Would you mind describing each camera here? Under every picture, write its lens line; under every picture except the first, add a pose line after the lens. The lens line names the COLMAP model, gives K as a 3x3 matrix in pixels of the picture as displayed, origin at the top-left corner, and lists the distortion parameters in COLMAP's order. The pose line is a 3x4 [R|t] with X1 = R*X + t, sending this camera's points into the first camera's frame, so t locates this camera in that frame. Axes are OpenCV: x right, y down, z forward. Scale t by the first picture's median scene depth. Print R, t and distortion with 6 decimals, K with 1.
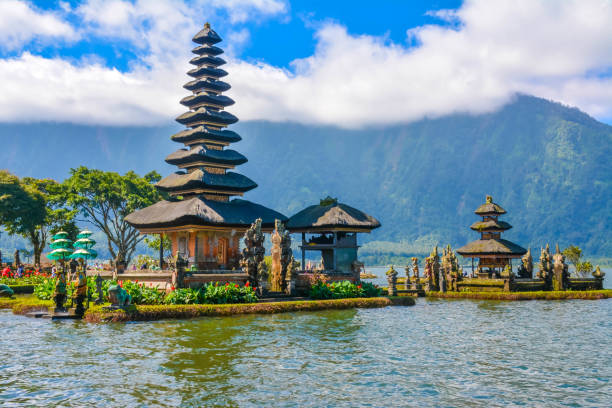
lens RADIAL K [[765.1, 0, 307.4], [0, 765.1, 209.1], [0, 0, 1]] dist [0.049725, 0.690962]
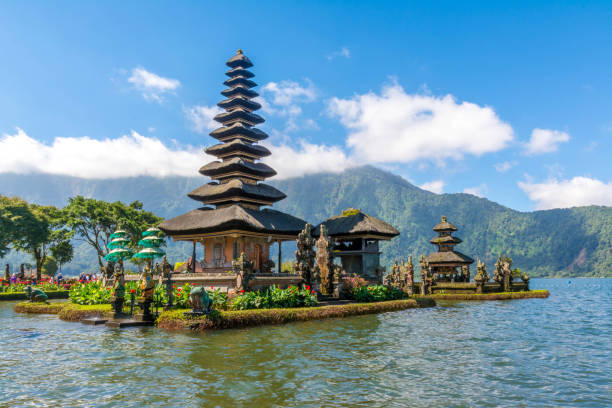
lens RADIAL K [[518.4, 0, 307.1], [0, 518.4, 203.4], [0, 0, 1]] dist [0.001902, -0.000564]
pose [[0.985345, 0.019269, 0.169480, -0.159499], [-0.006961, 0.997314, -0.072917, 0.031888], [-0.170430, 0.070669, 0.982832, 0.274890]]
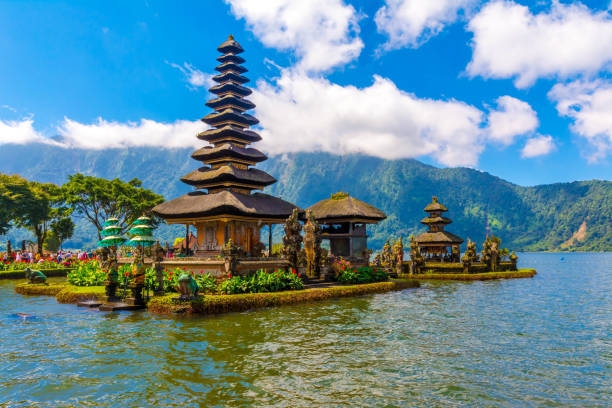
lens RADIAL K [[518.4, 0, 307.1], [0, 518.4, 203.4], [0, 0, 1]] dist [0.001902, -0.000564]
pose [[0.985756, 0.012627, 0.167704, -0.146655], [-0.009027, 0.999712, -0.022214, 0.018064], [-0.167937, 0.020384, 0.985587, 0.250487]]
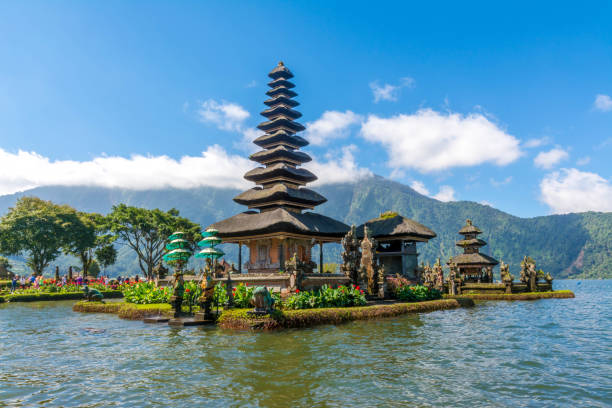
lens RADIAL K [[473.9, 0, 306.0], [0, 473.9, 203.5], [0, 0, 1]] dist [0.000942, 0.001237]
pose [[0.990424, 0.016070, 0.137118, -0.190659], [-0.003802, 0.996000, -0.089269, 0.036166], [-0.138004, 0.087893, 0.986524, 0.312652]]
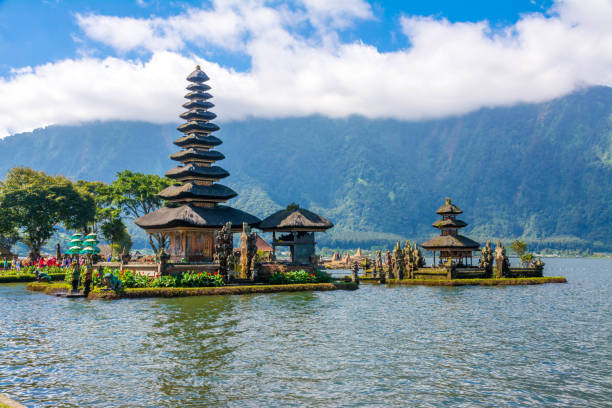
lens RADIAL K [[765.1, 0, 307.4], [0, 765.1, 209.1], [0, 0, 1]] dist [0.049725, 0.690962]
pose [[0.996387, -0.006171, -0.084703, 0.155319], [0.007243, 0.999897, 0.012352, -0.021424], [0.084618, -0.012921, 0.996330, -0.242234]]
